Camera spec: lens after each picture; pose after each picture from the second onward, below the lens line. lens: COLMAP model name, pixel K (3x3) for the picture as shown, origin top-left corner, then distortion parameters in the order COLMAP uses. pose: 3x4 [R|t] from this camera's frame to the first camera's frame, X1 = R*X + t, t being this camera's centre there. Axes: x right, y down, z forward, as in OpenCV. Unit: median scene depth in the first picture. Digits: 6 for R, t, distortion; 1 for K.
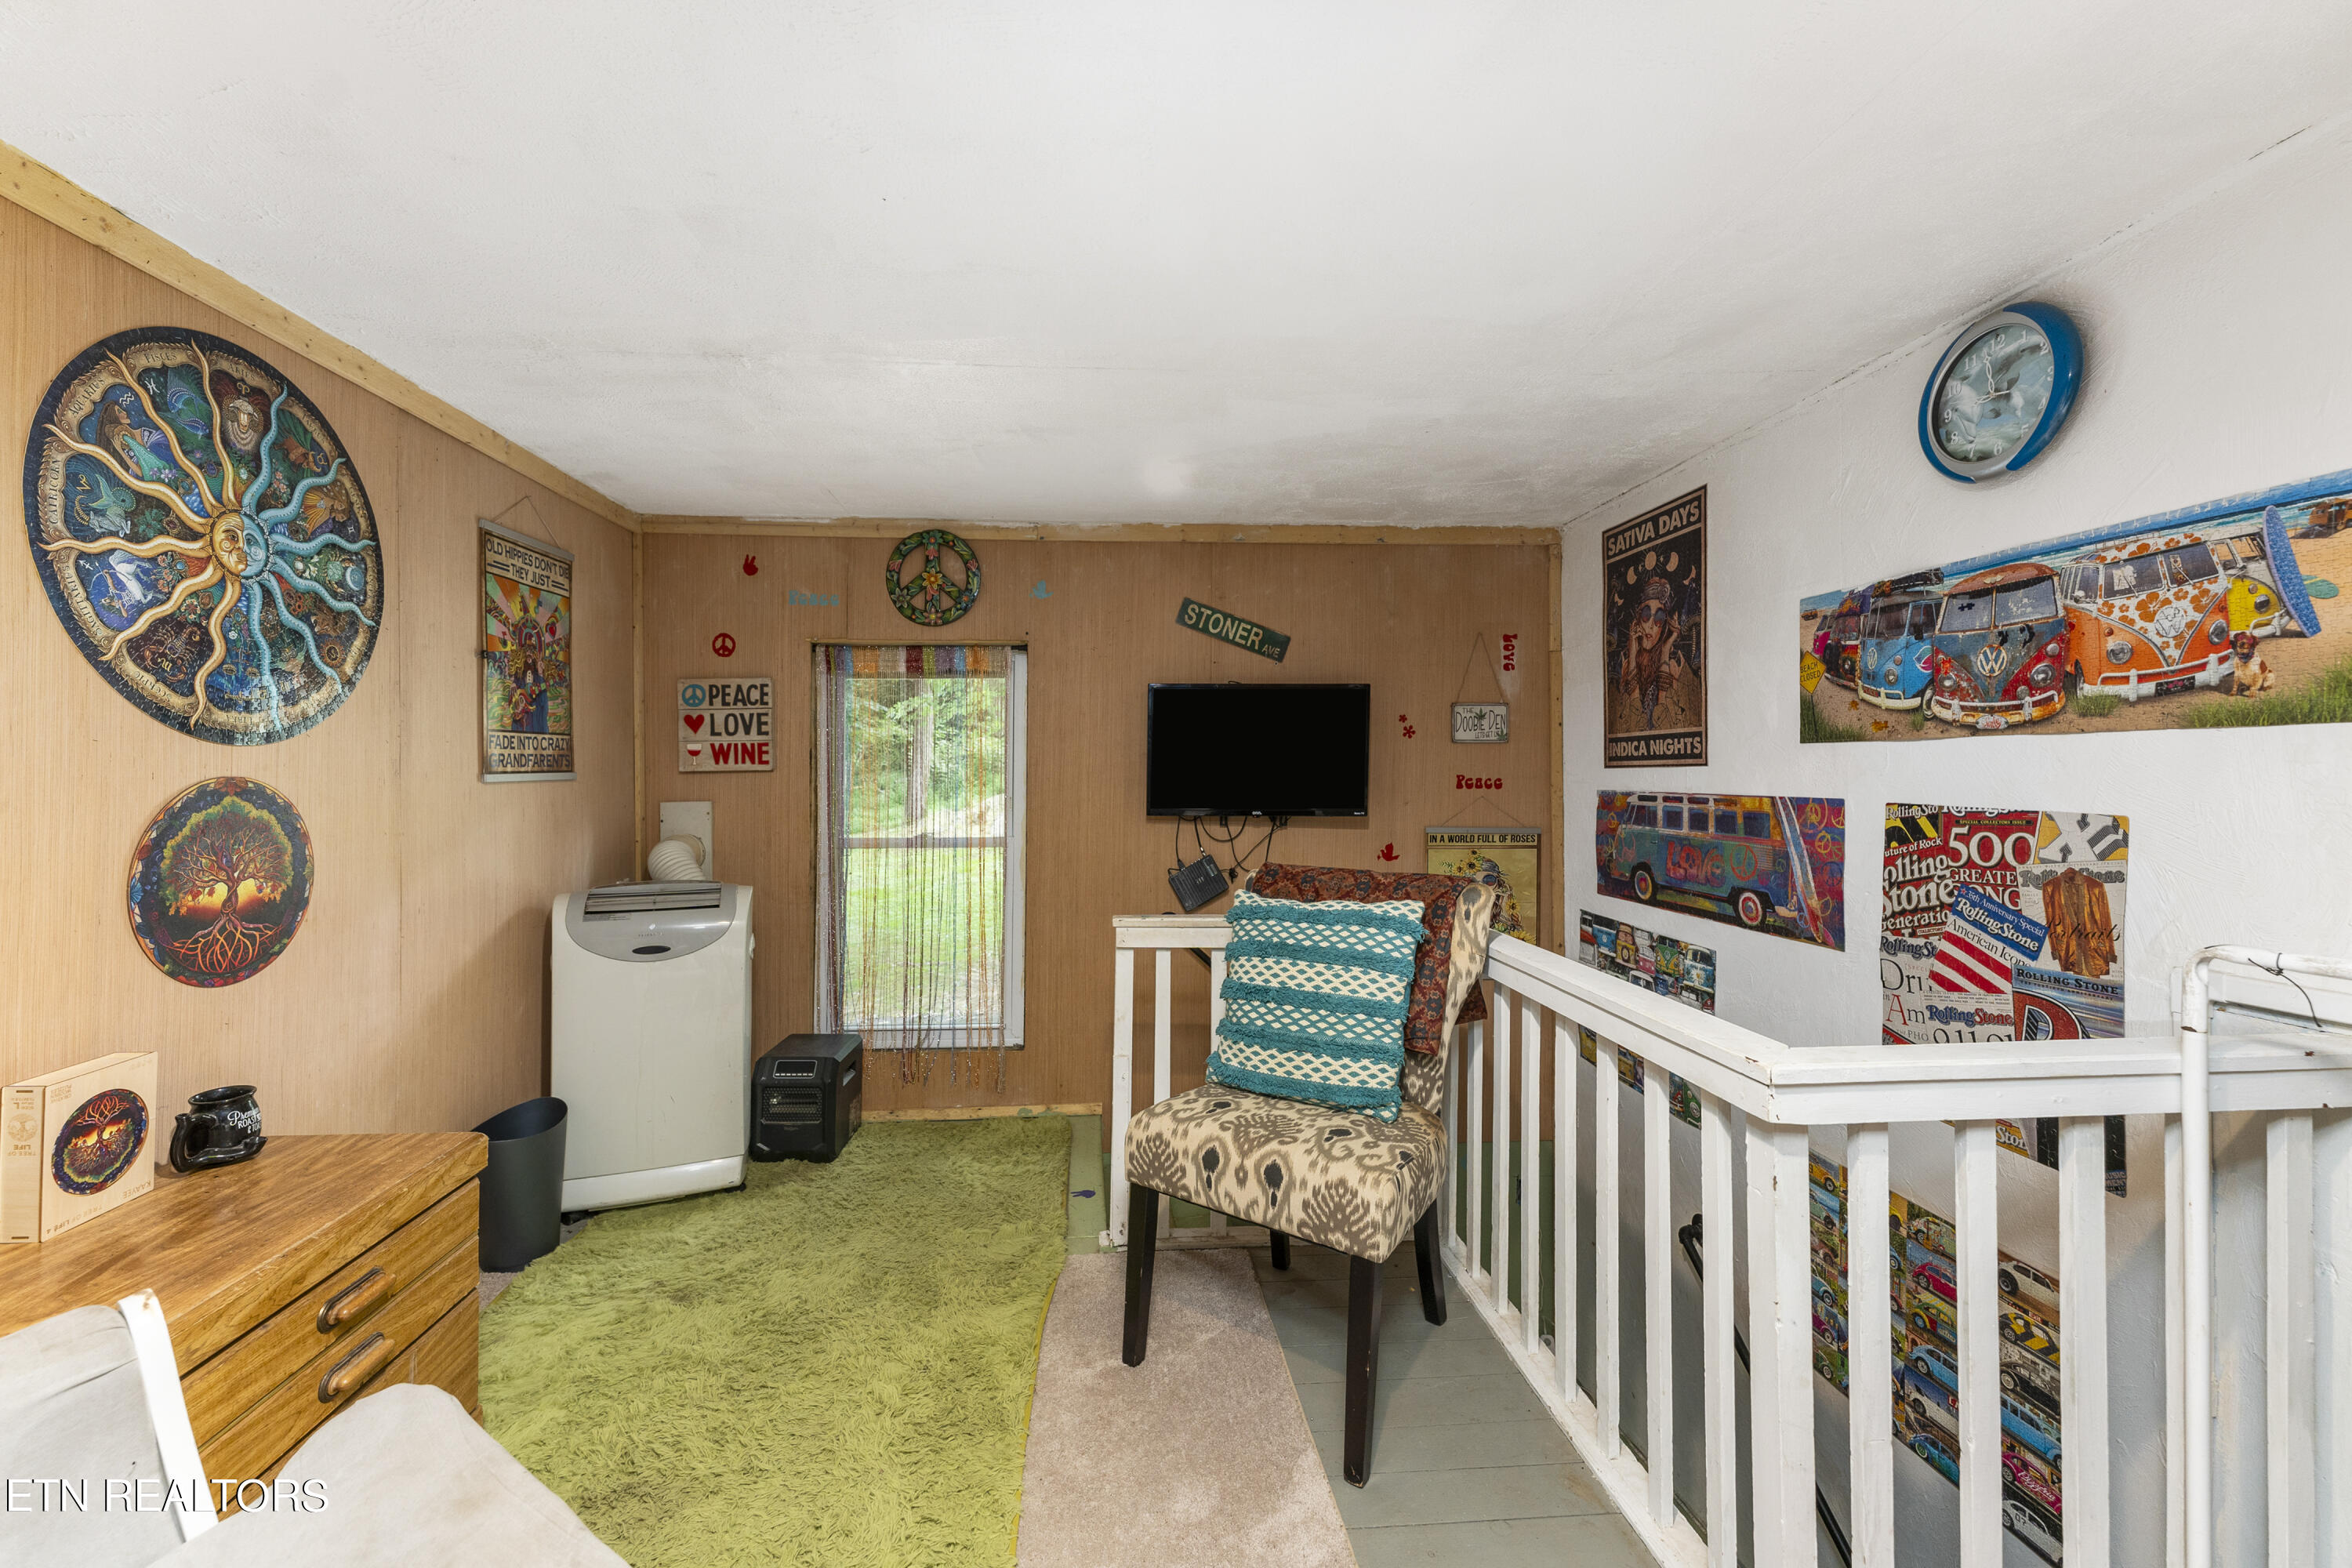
lens RADIAL K [[933.0, 0, 1169.9], [0, 933.0, 774.5], [0, 0, 1]] dist [0.000618, 0.000225]
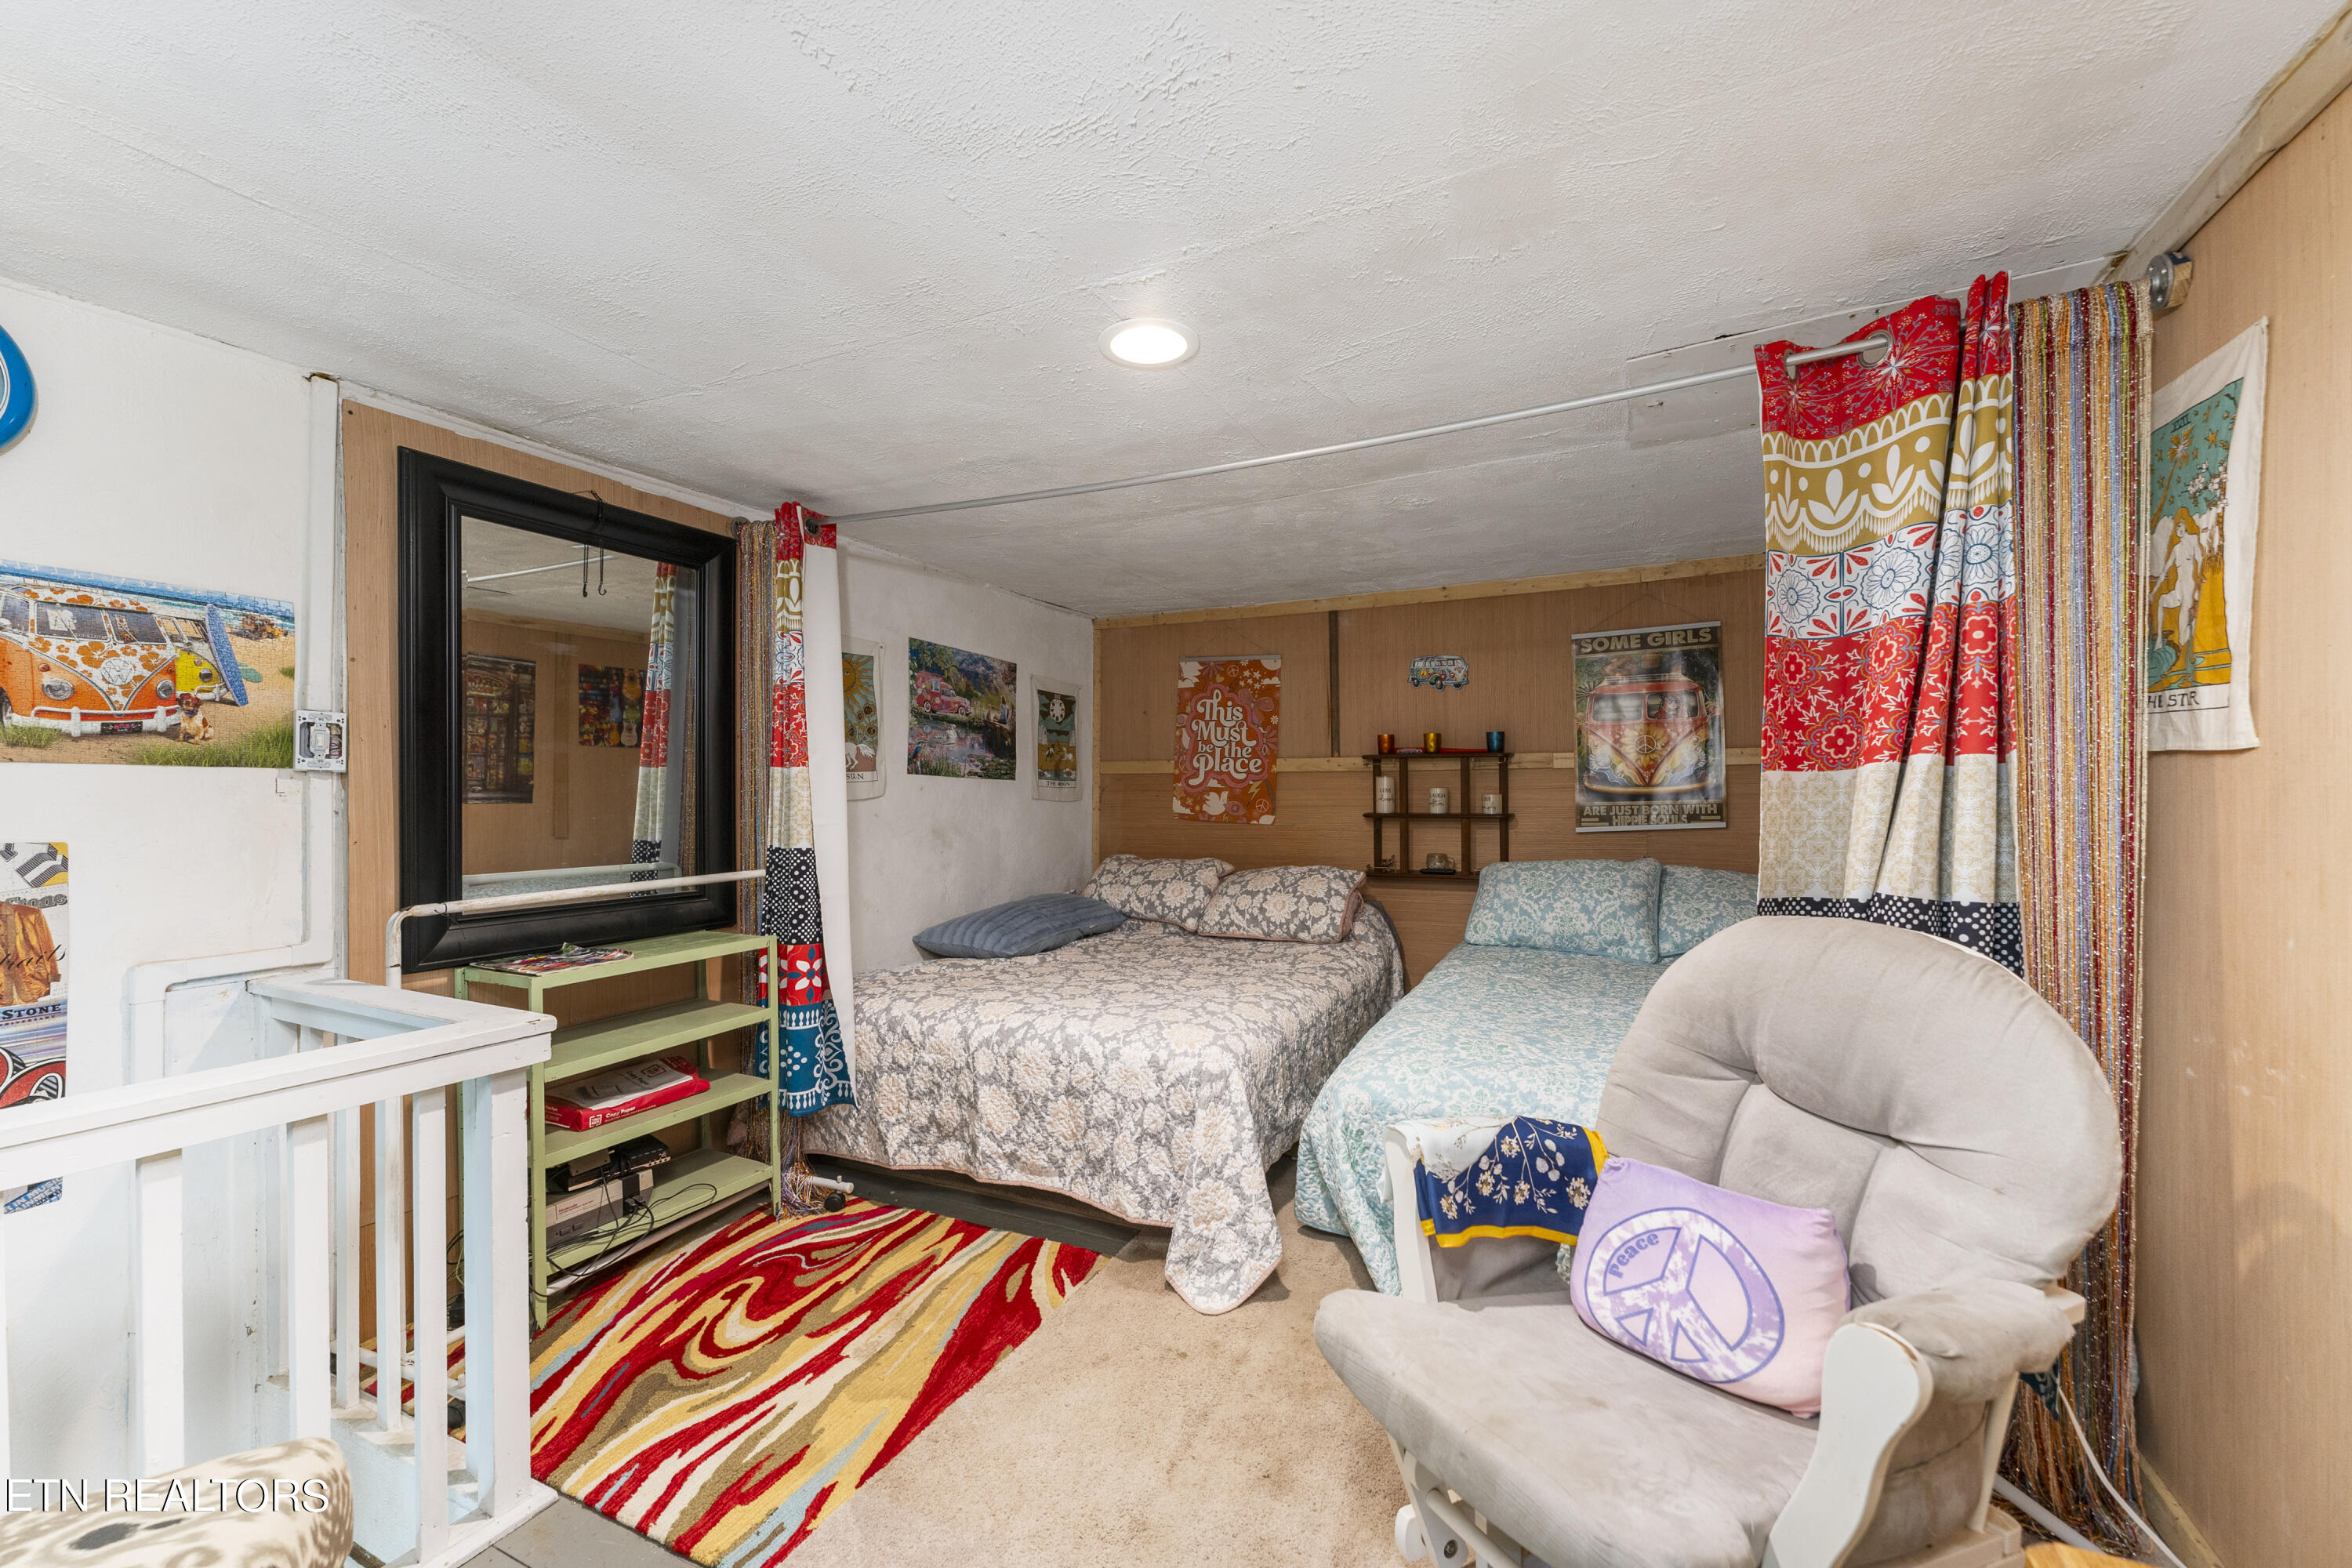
lens RADIAL K [[933.0, 0, 1173.6], [0, 933.0, 789.2], [0, 0, 1]] dist [0.000618, 0.000225]
pose [[-0.853621, -0.001012, 0.520894, -0.655616], [-0.003200, 0.999989, -0.003301, -0.018288], [-0.520885, -0.004484, -0.853615, 1.309975]]
